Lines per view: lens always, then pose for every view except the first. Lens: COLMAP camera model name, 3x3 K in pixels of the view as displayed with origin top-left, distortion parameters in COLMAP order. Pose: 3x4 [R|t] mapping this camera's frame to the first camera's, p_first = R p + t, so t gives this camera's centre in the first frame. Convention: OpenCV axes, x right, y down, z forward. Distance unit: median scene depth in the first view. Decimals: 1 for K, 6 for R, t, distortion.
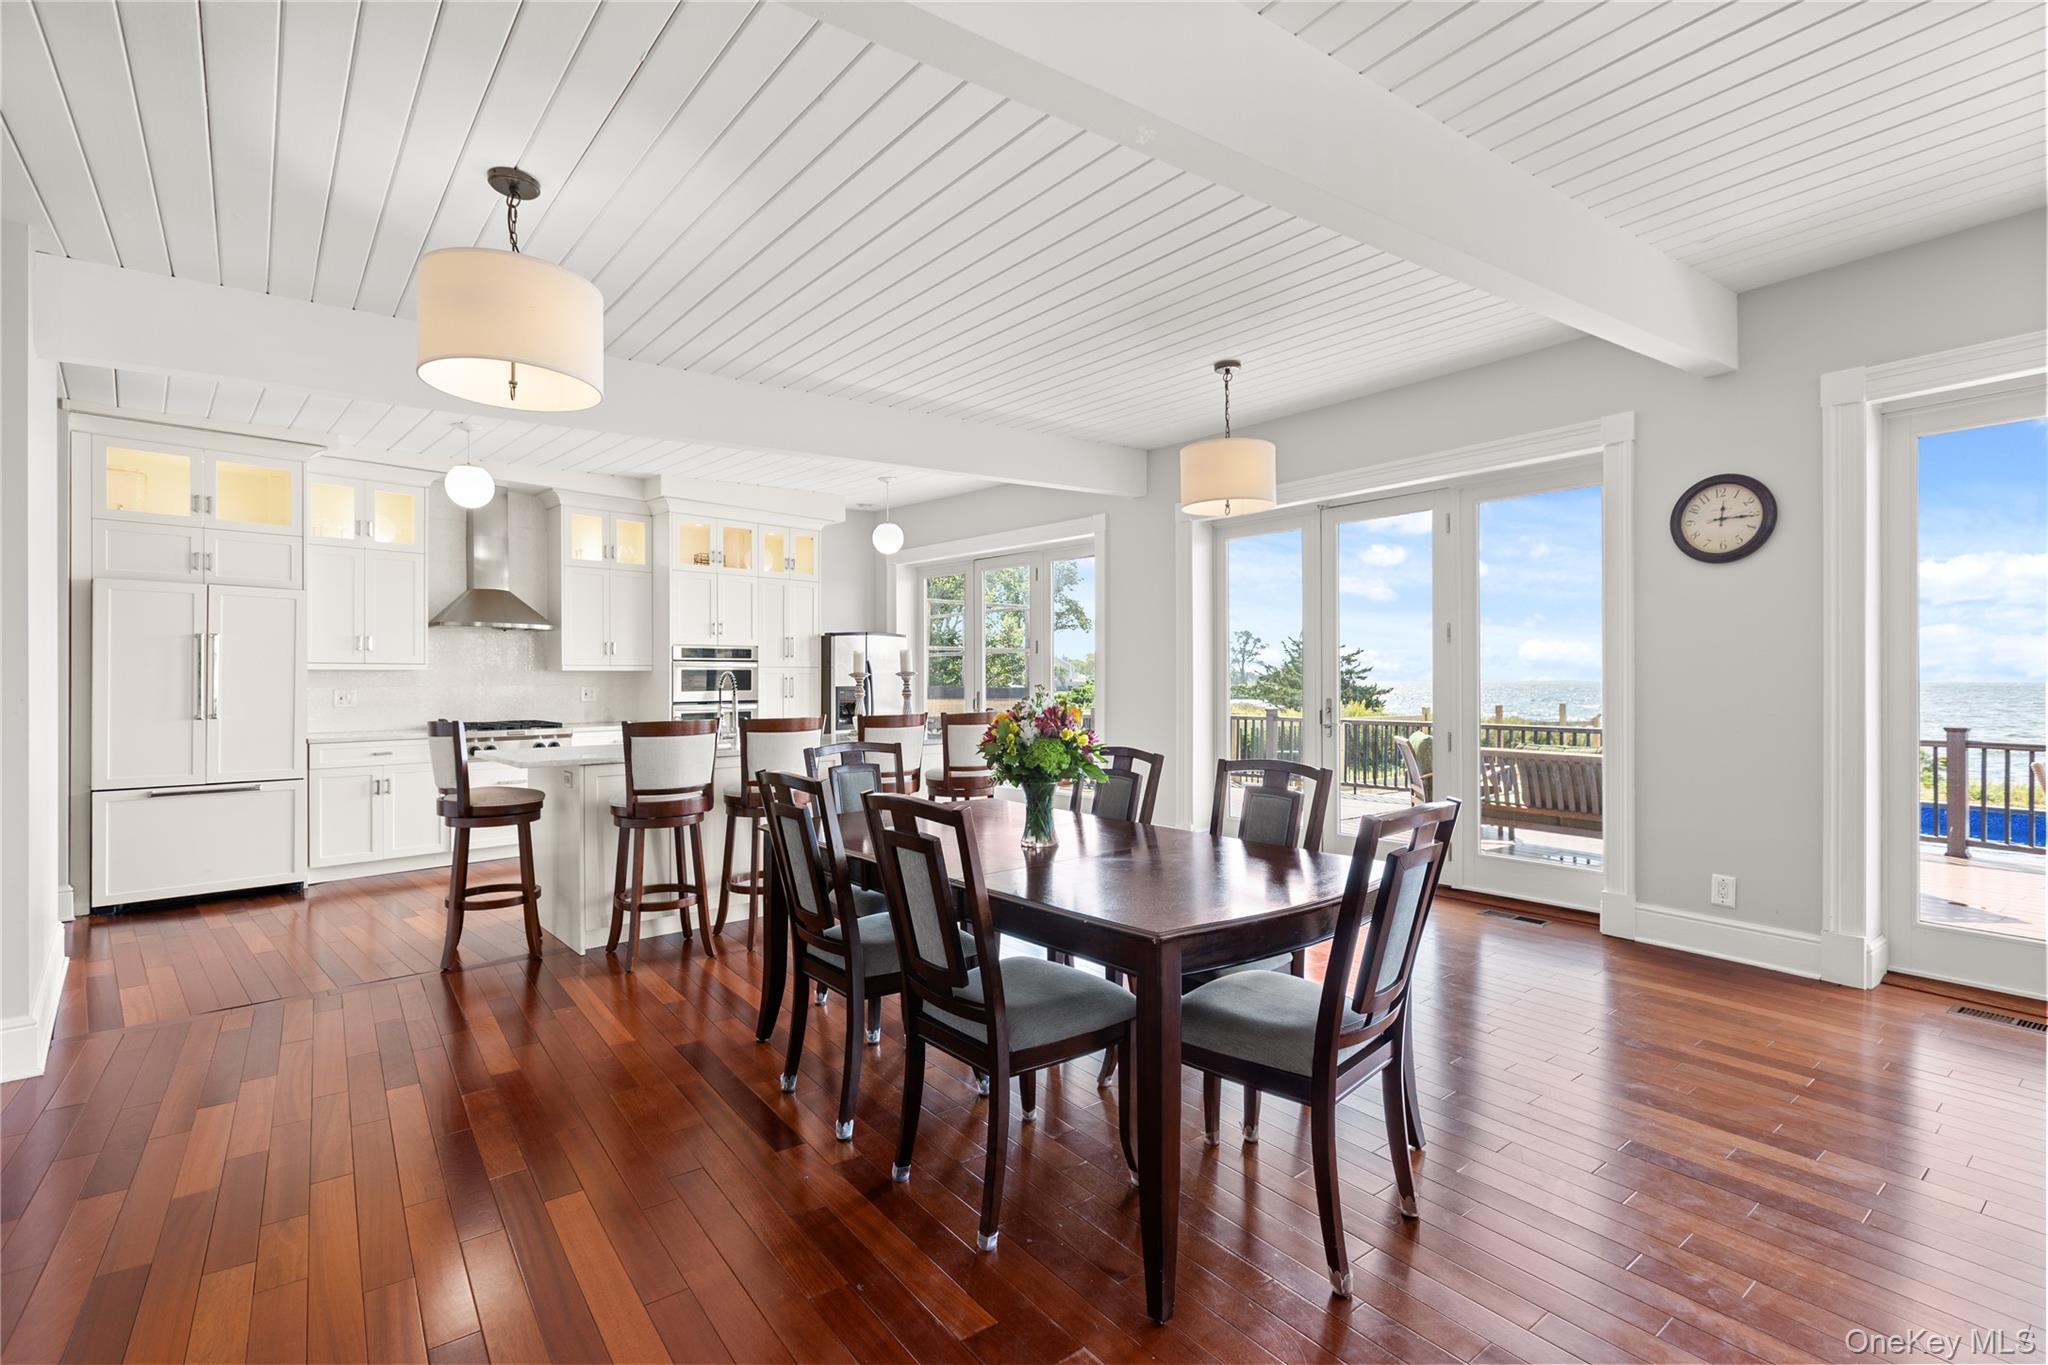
lens RADIAL K [[920.4, 0, 1020.6], [0, 920.4, 680.5], [0, 0, 1]] dist [0.003359, 0.000447]
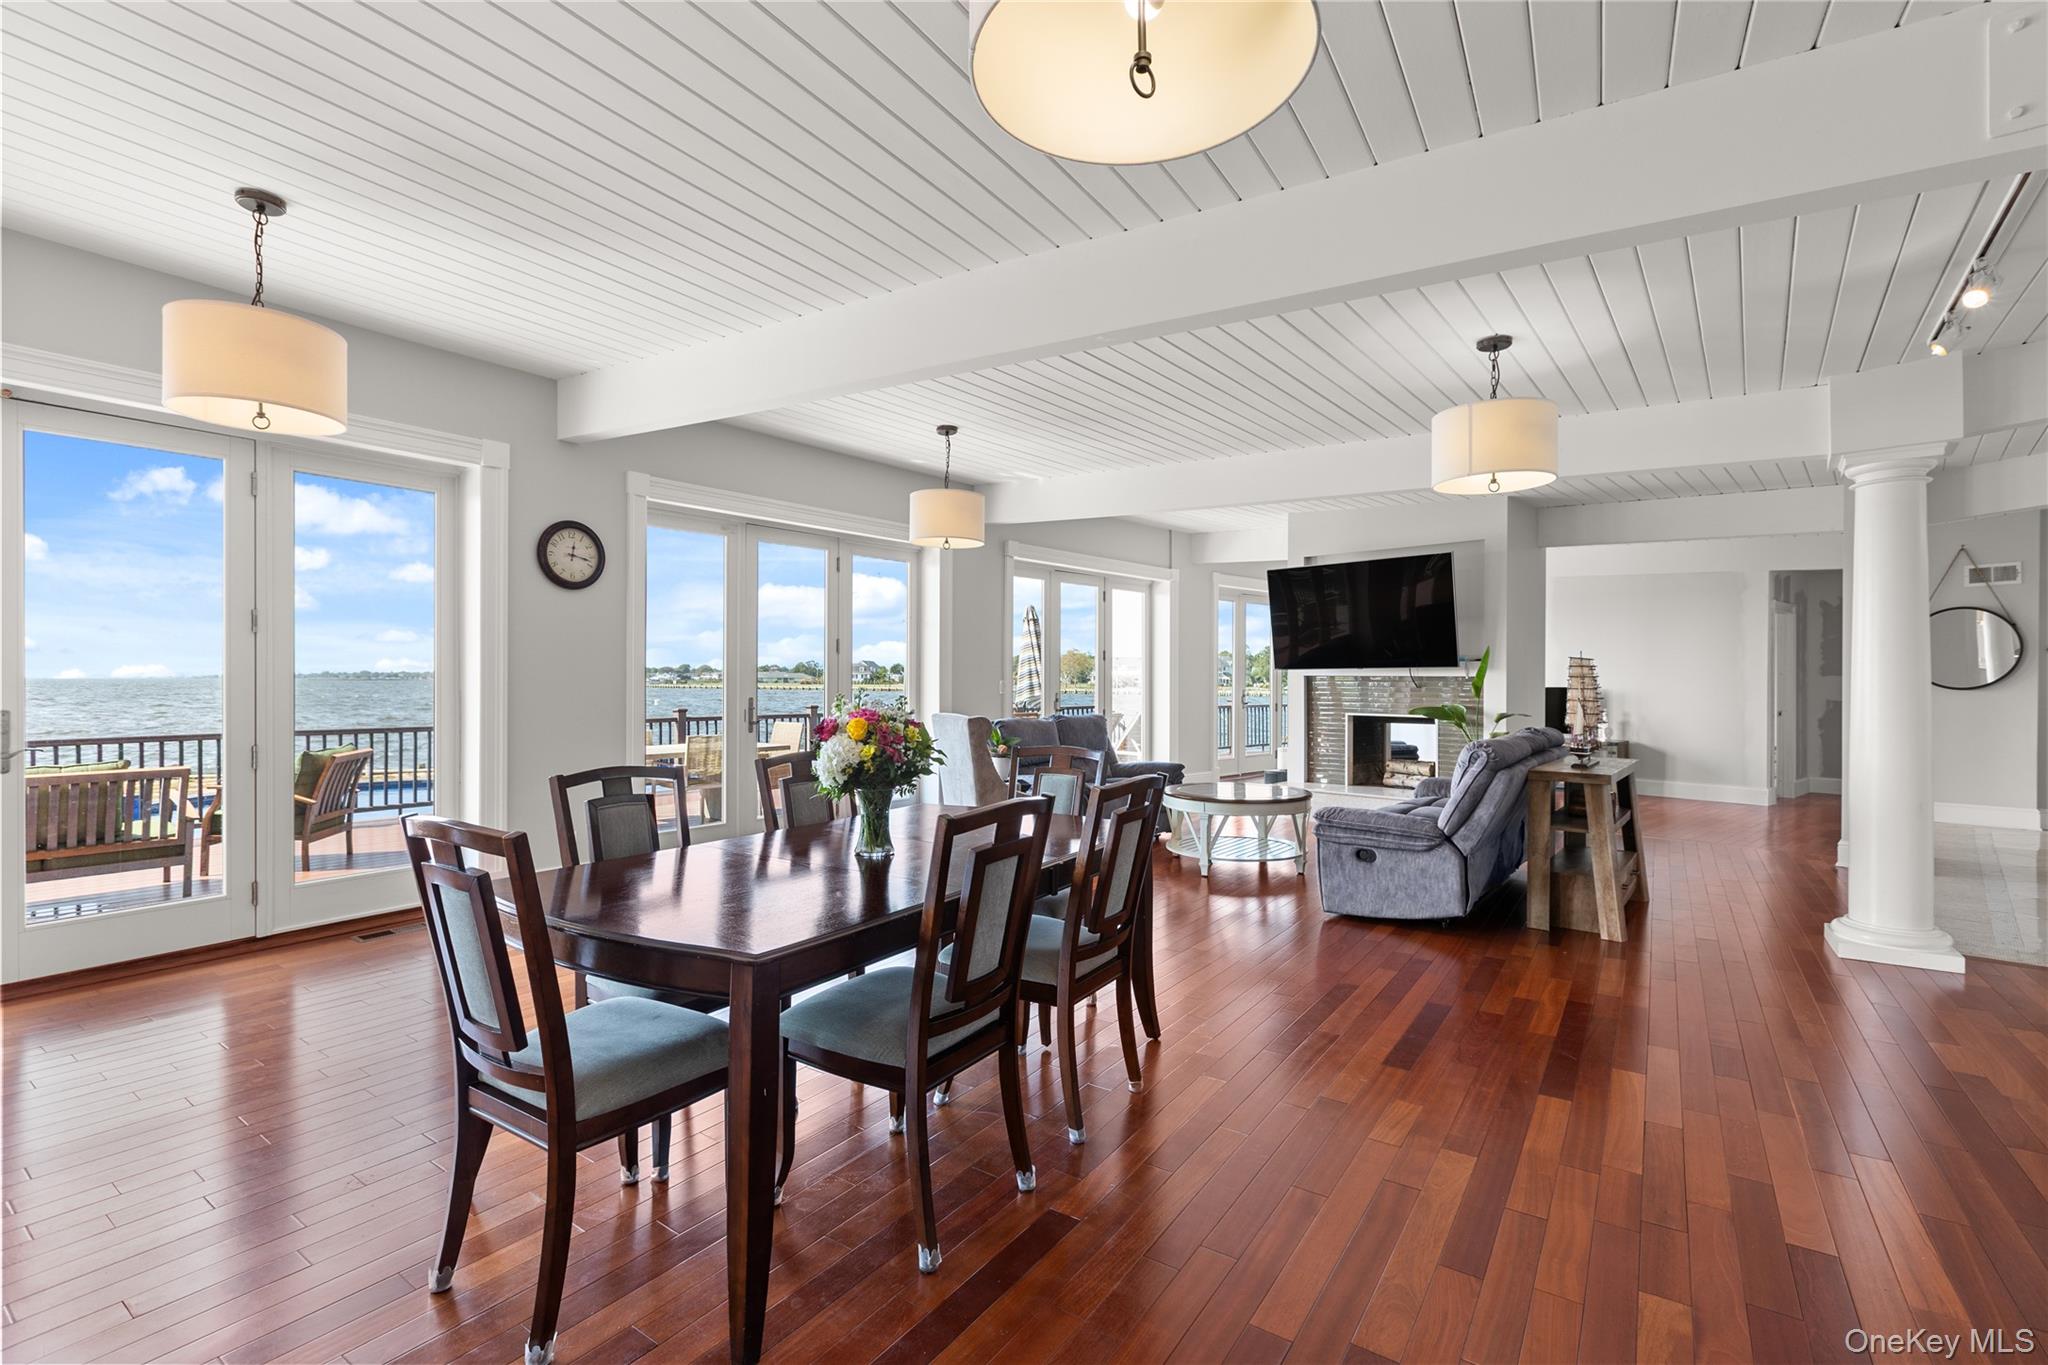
lens RADIAL K [[920.4, 0, 1020.6], [0, 920.4, 680.5], [0, 0, 1]] dist [0.003359, 0.000447]
pose [[-0.293590, 0.006068, 0.955912, -0.483657], [-0.001917, 0.999974, -0.006936, 0.005208], [-0.955930, -0.003869, -0.293571, 0.577388]]
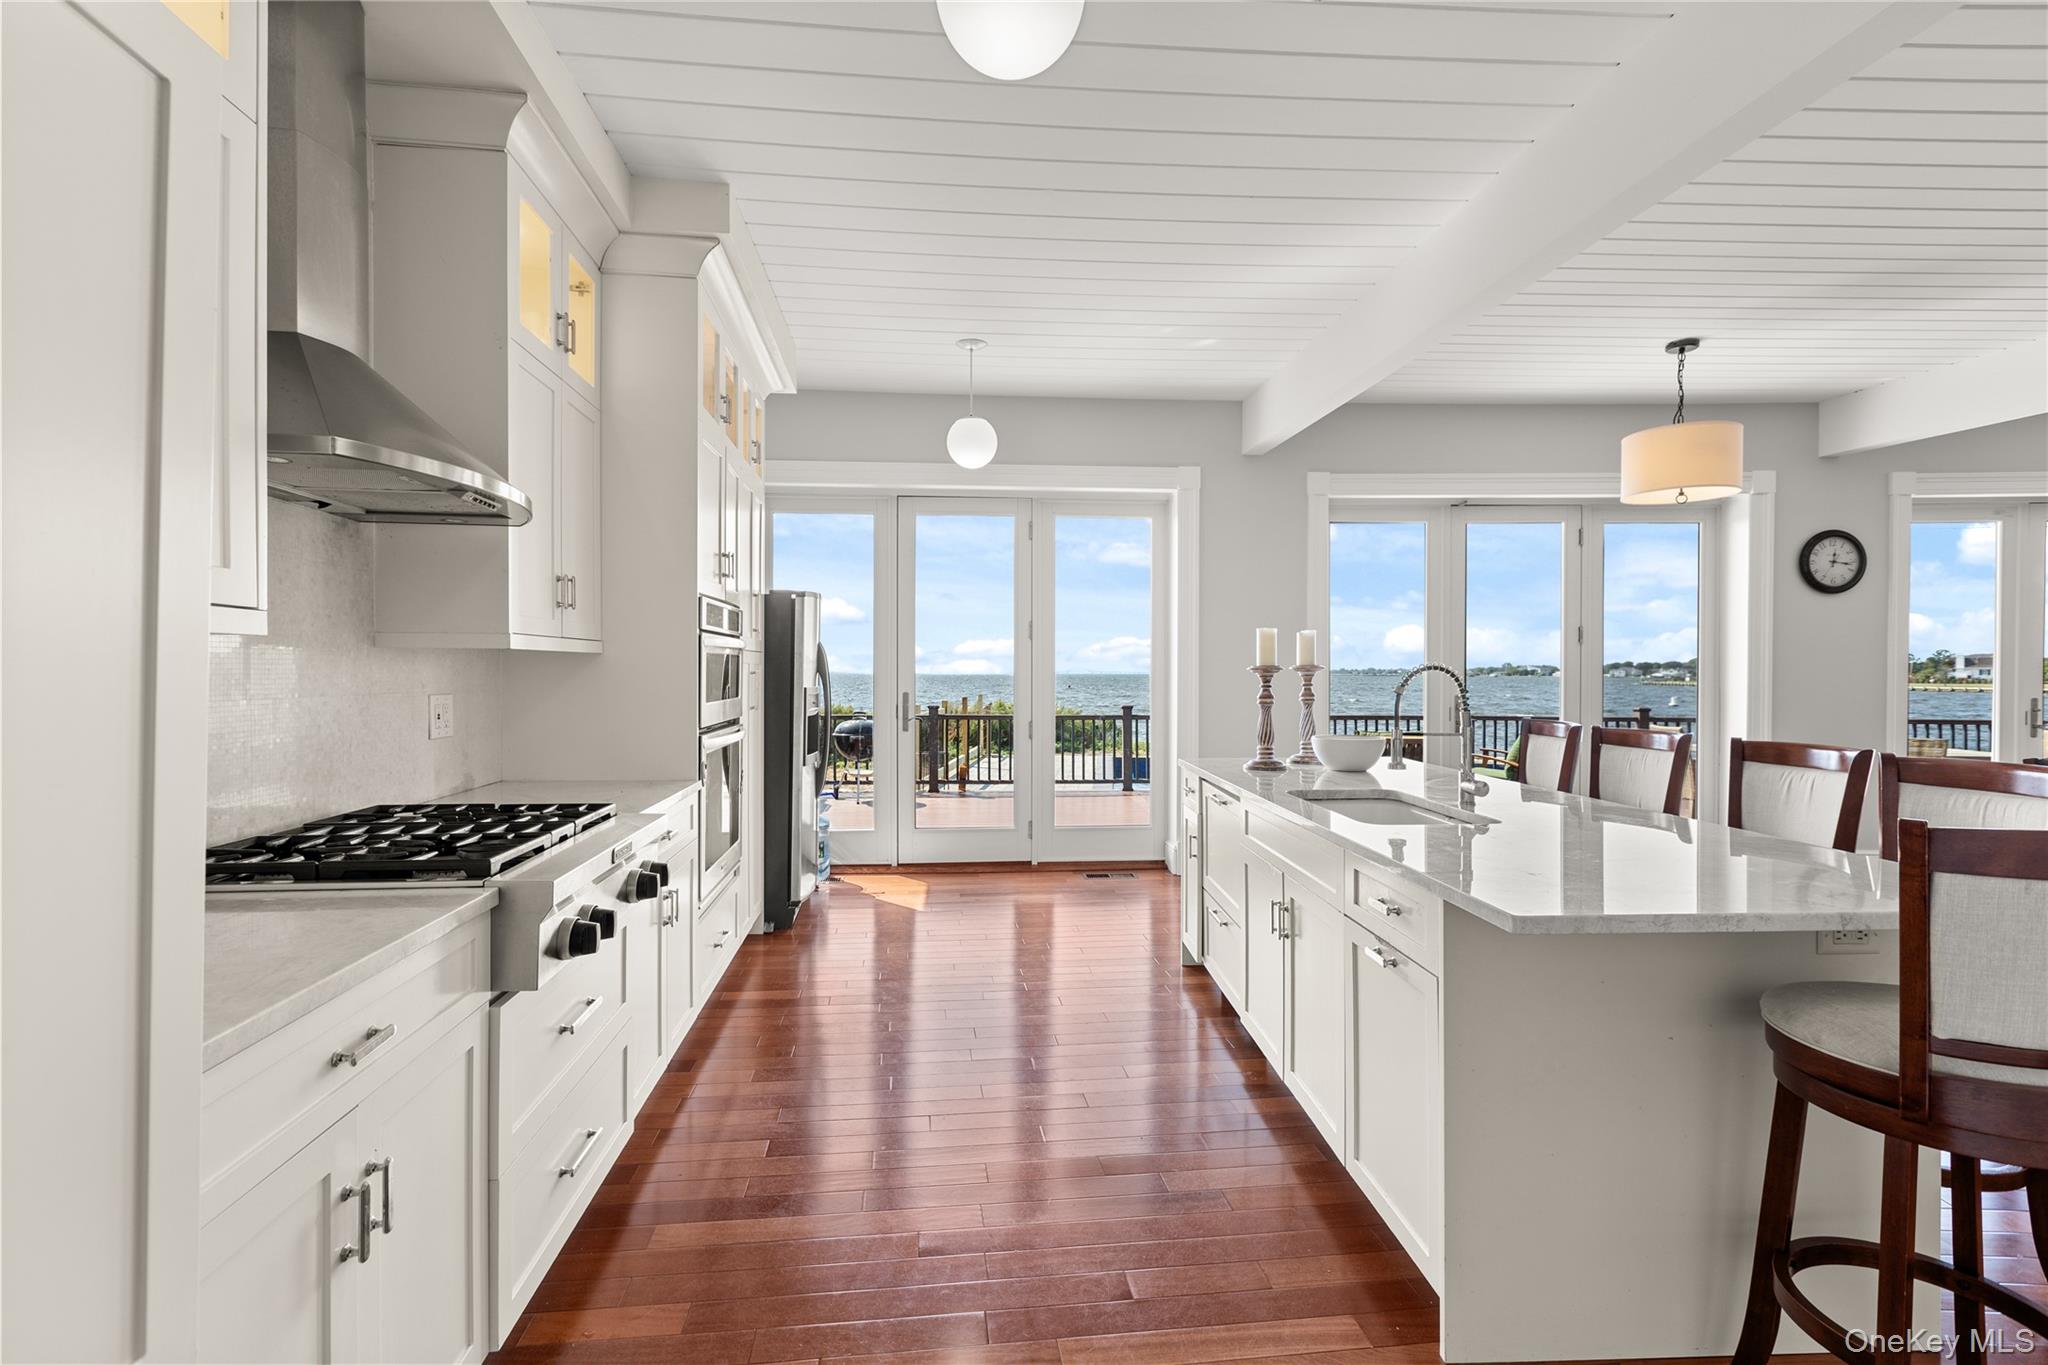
lens RADIAL K [[920.4, 0, 1020.6], [0, 920.4, 680.5], [0, 0, 1]] dist [0.003359, 0.000447]
pose [[0.625411, -0.004349, 0.780284, -0.800706], [-0.003524, 0.999959, 0.008397, -0.004060], [-0.780288, -0.008001, 0.625369, 0.803529]]
